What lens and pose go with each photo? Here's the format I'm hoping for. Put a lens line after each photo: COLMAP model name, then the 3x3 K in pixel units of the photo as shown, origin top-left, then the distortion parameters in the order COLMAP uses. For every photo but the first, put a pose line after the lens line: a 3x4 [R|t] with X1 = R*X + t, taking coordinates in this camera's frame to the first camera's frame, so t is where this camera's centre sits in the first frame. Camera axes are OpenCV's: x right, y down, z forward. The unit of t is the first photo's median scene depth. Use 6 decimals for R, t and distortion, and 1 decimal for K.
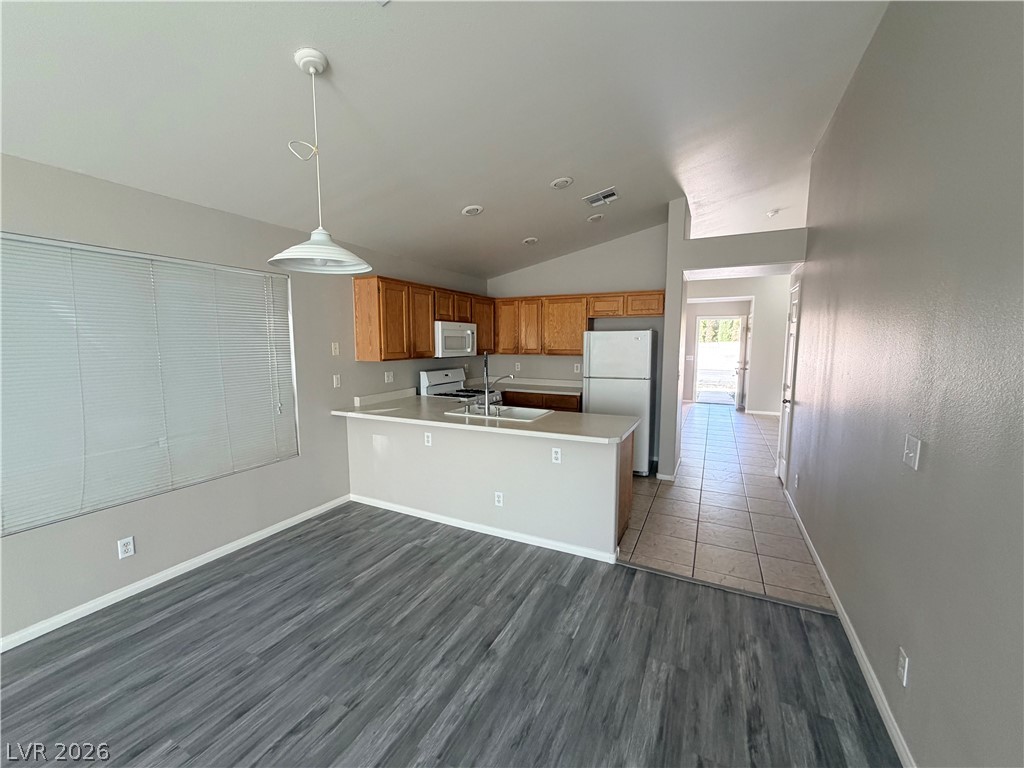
lens RADIAL K [[408.1, 0, 510.1], [0, 408.1, 385.9], [0, 0, 1]] dist [-0.000010, 0.000167]
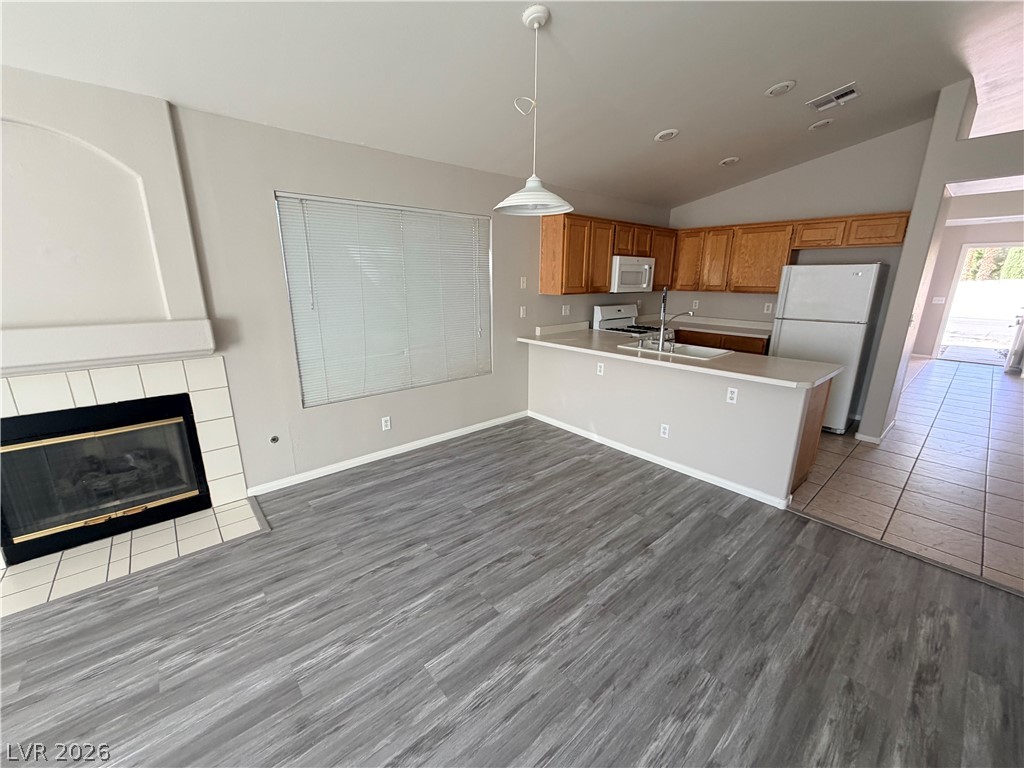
lens RADIAL K [[408.1, 0, 510.0], [0, 408.1, 385.9], [0, 0, 1]] dist [-0.000010, 0.000167]
pose [[0.924082, 0.103482, -0.367919, -0.021258], [-0.046258, 0.985853, 0.161101, 0.012675], [0.379385, -0.131851, 0.915796, -0.101748]]
